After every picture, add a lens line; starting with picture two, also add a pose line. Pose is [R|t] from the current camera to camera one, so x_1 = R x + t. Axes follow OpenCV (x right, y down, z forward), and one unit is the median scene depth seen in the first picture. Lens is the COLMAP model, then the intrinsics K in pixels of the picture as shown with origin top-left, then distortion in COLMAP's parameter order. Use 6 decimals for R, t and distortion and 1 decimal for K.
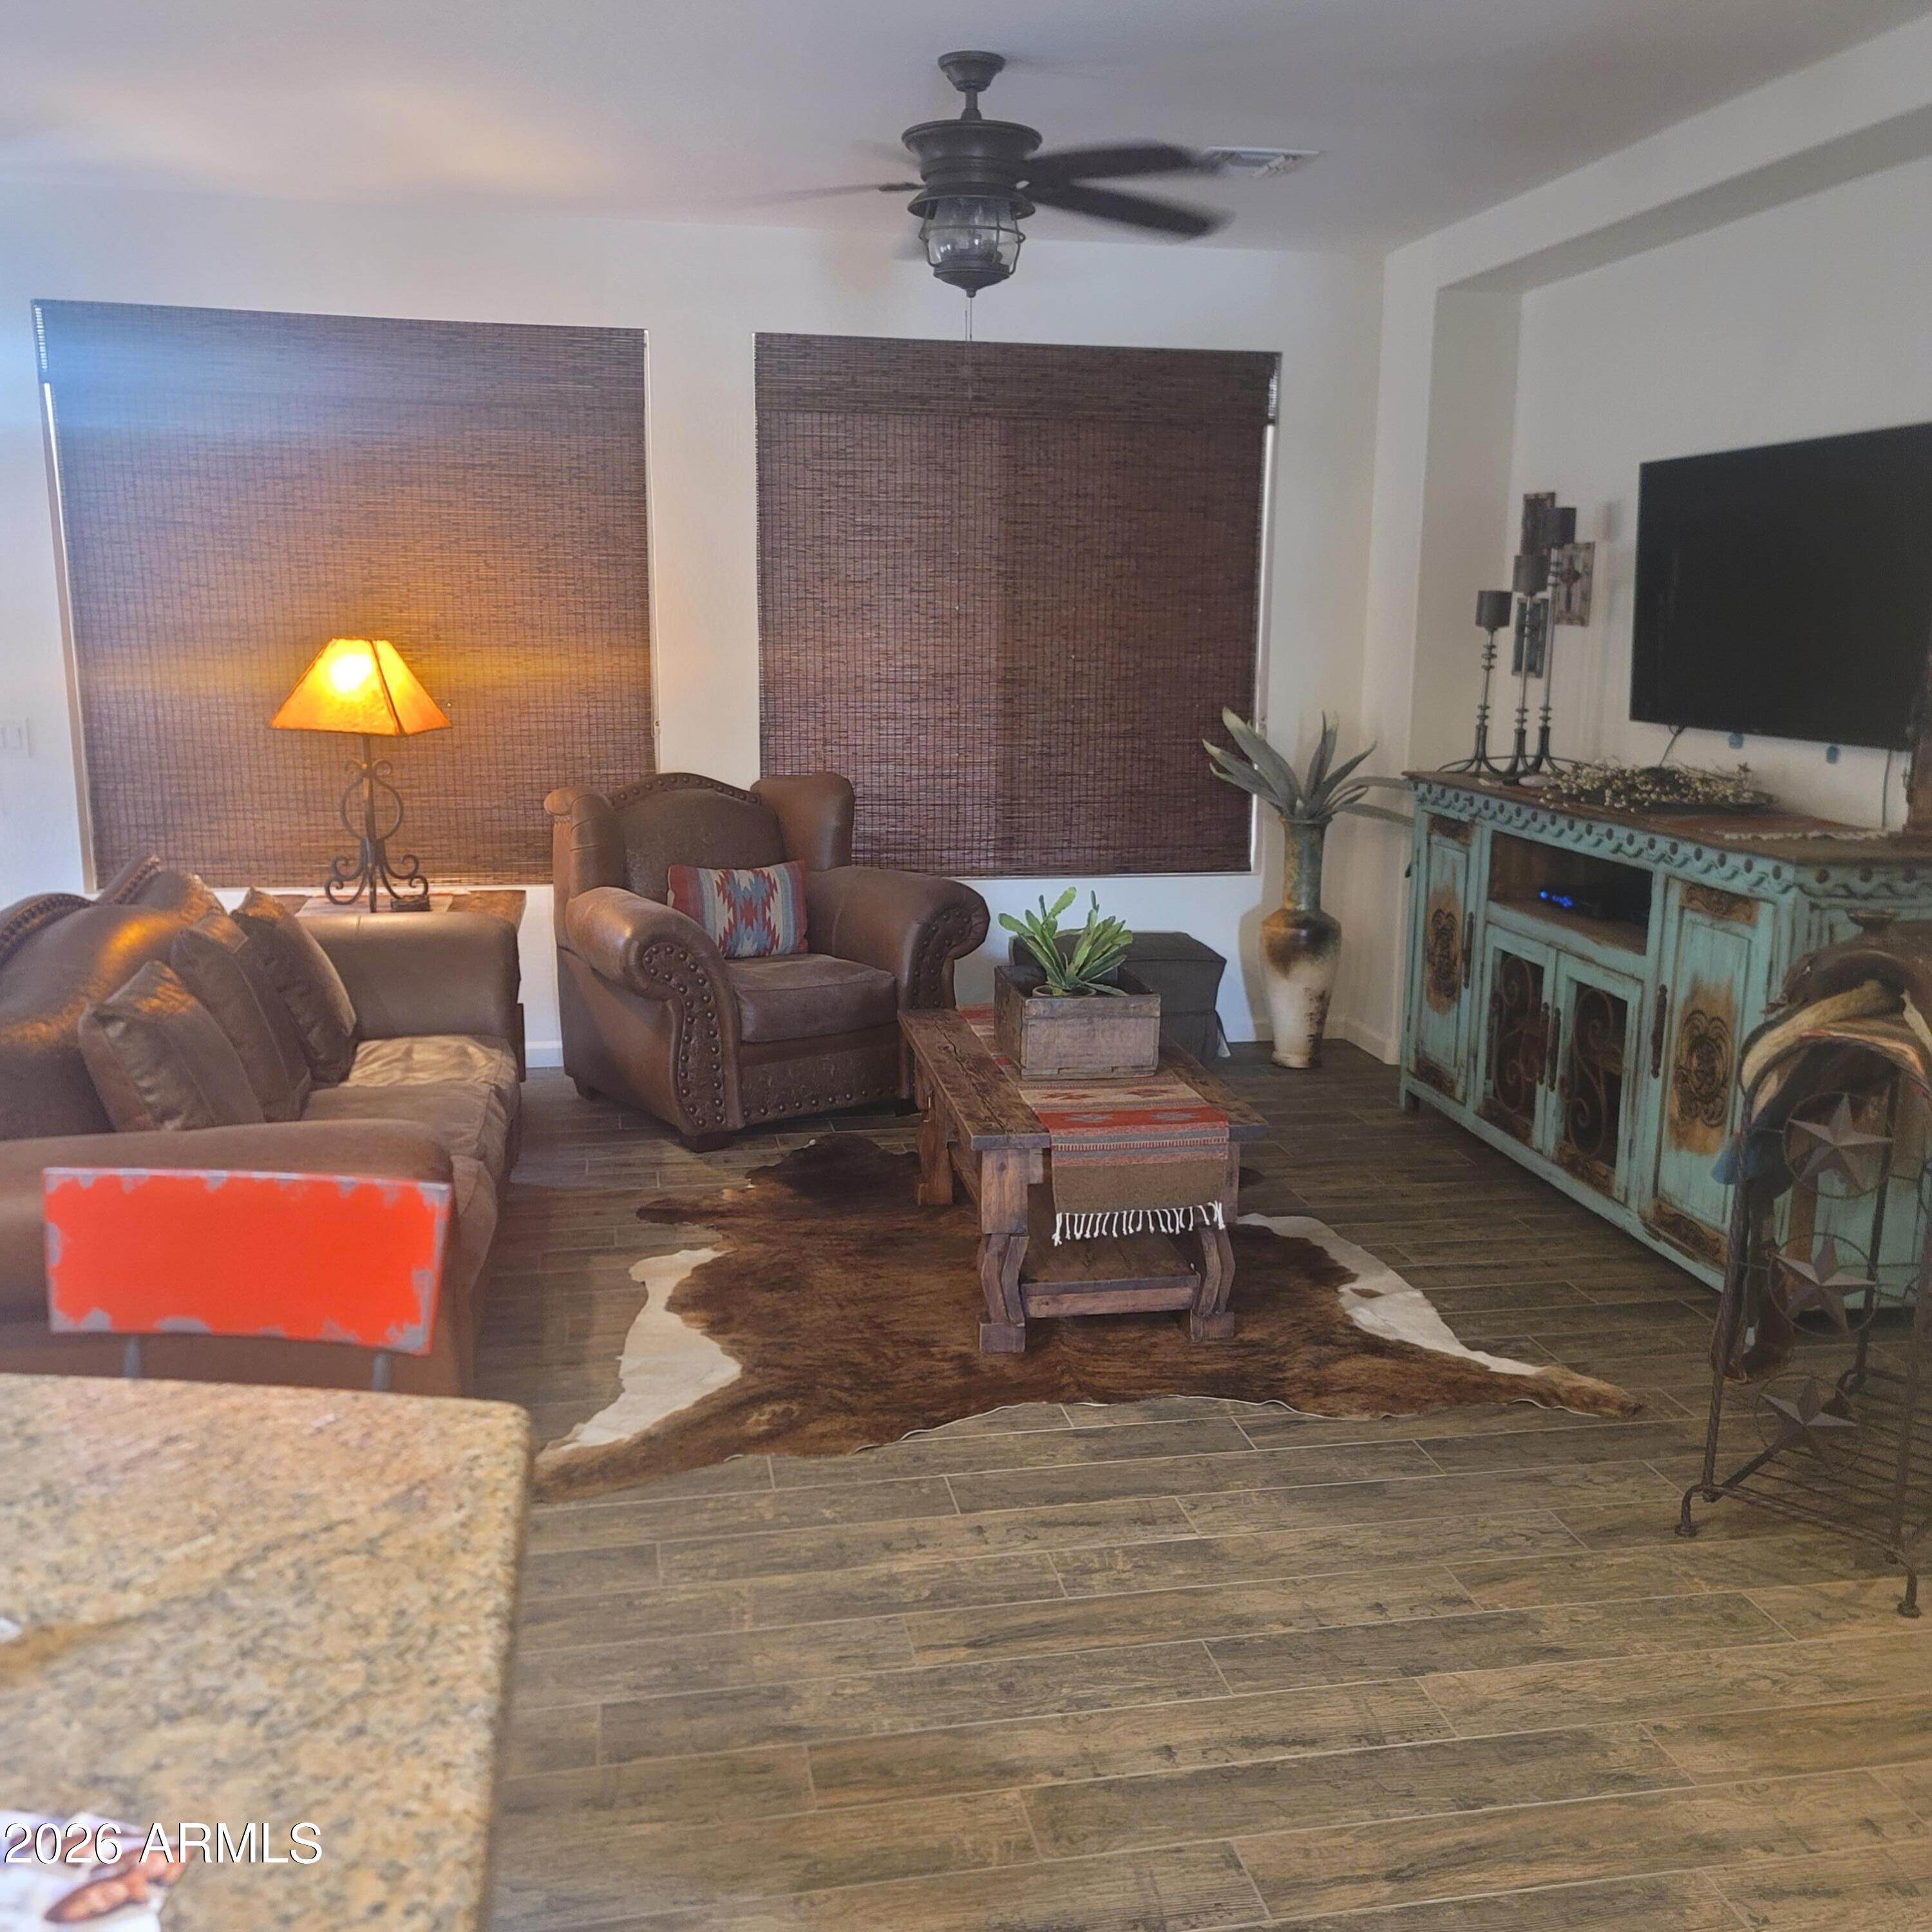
lens RADIAL K [[1898.2, 0, 984.6], [0, 1898.2, 978.9], [0, 0, 1]] dist [0.049411, 0.000000]
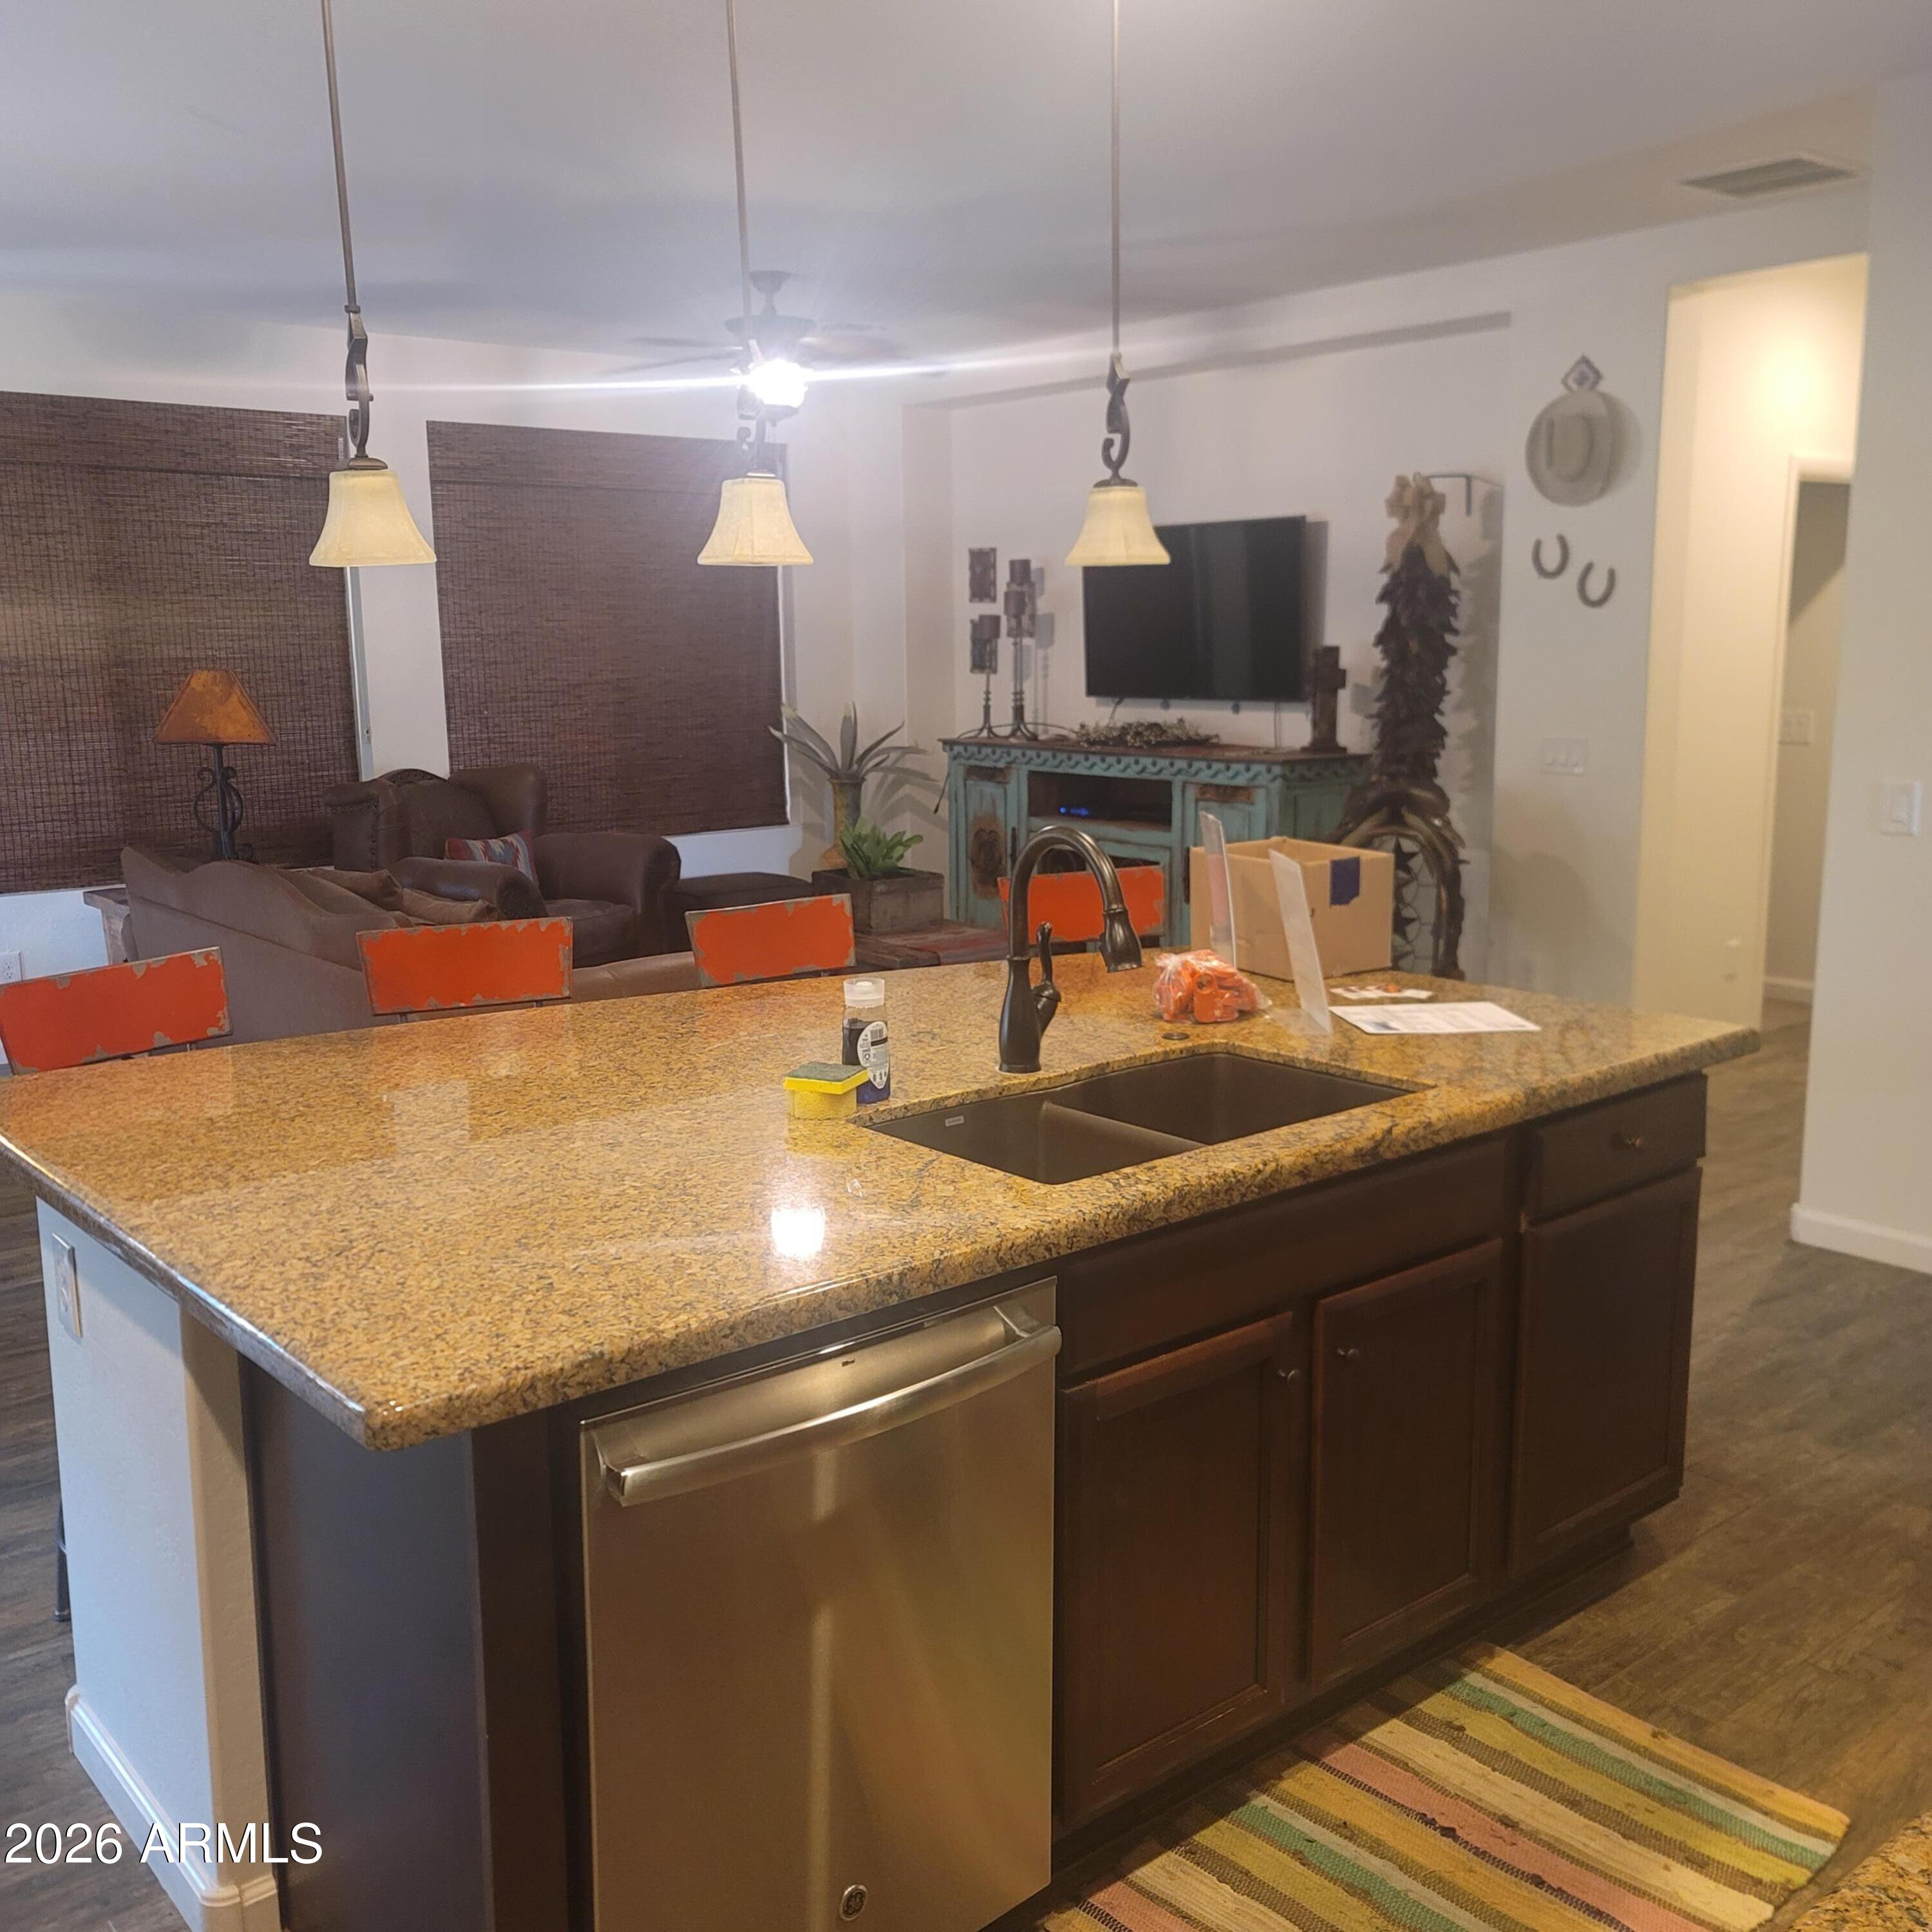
lens RADIAL K [[1898.2, 0, 937.8], [0, 1898.2, 981.7], [0, 0, 1]] dist [0.049411, 0.000000]
pose [[0.878205, -0.108239, 0.465876, -0.516315], [0.113446, 0.993400, 0.016947, 0.055125], [-0.464635, 0.037969, 0.884688, -0.301886]]
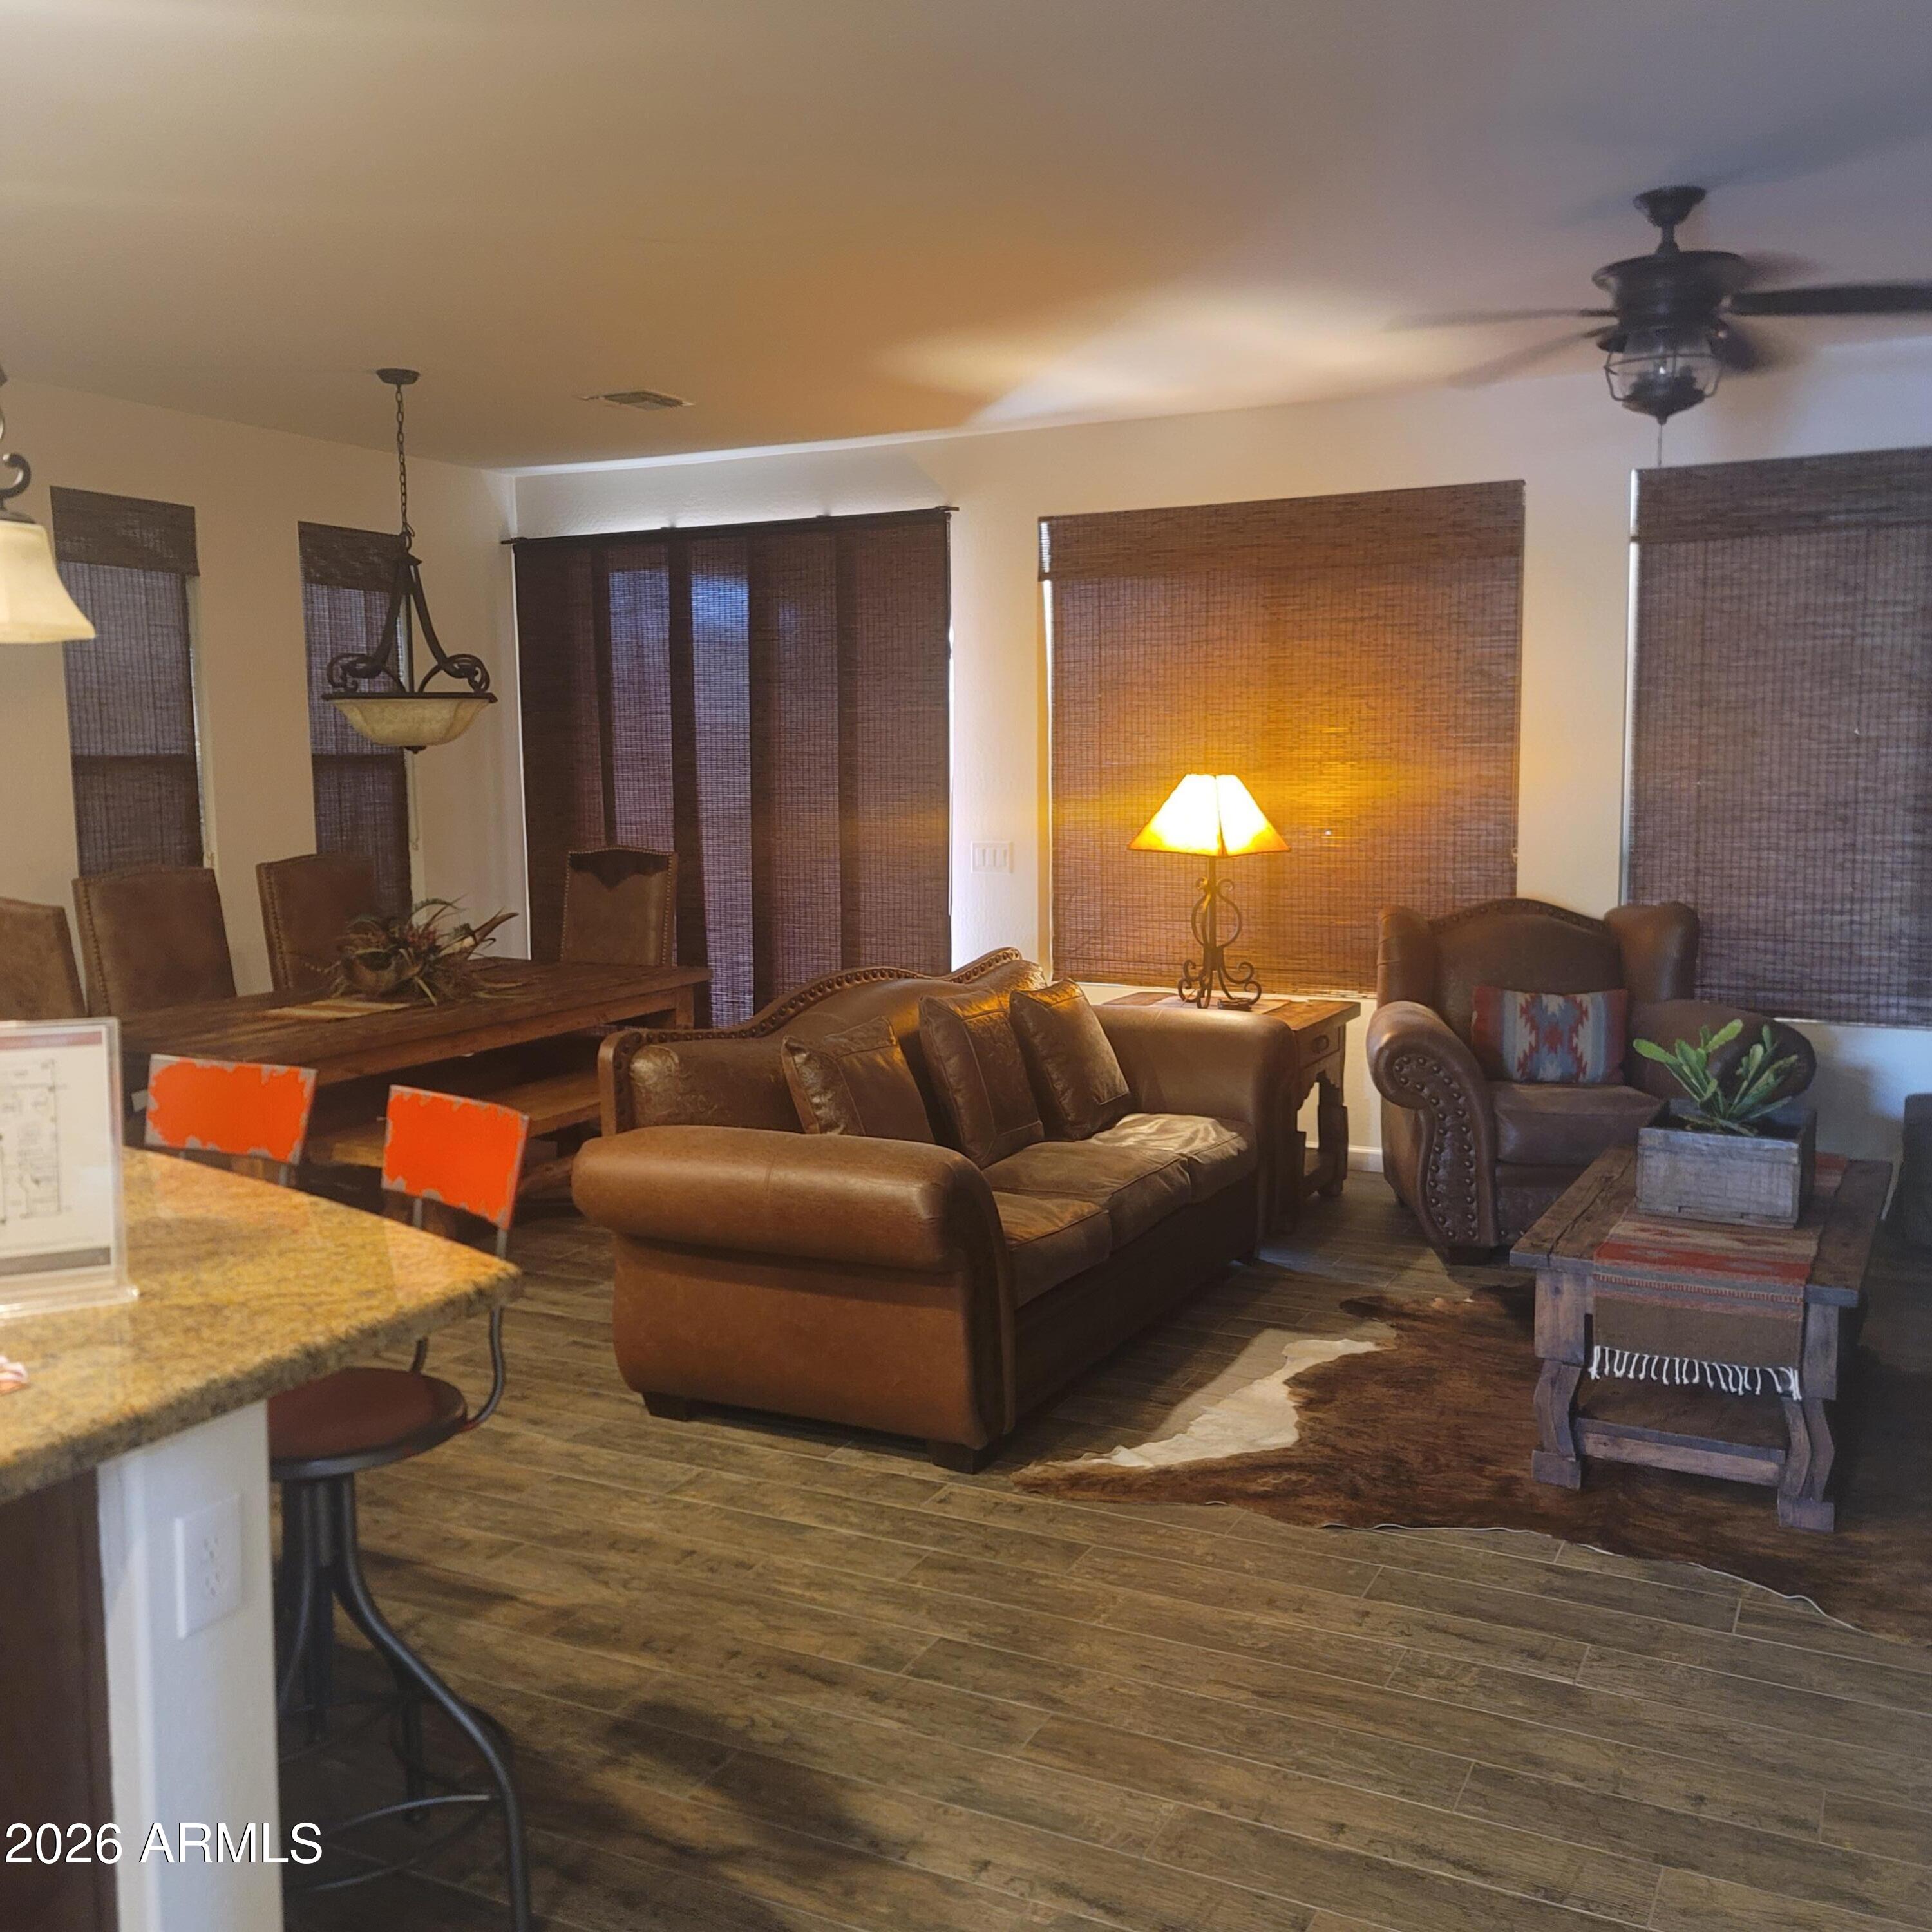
lens RADIAL K [[1898.2, 0, 926.0], [0, 1898.2, 949.4], [0, 0, 1]] dist [0.049411, 0.000000]
pose [[0.777315, 0.046183, -0.627415, 0.268027], [-0.102670, 0.993244, -0.054087, 0.007948], [0.620678, 0.106459, 0.776805, 0.008277]]
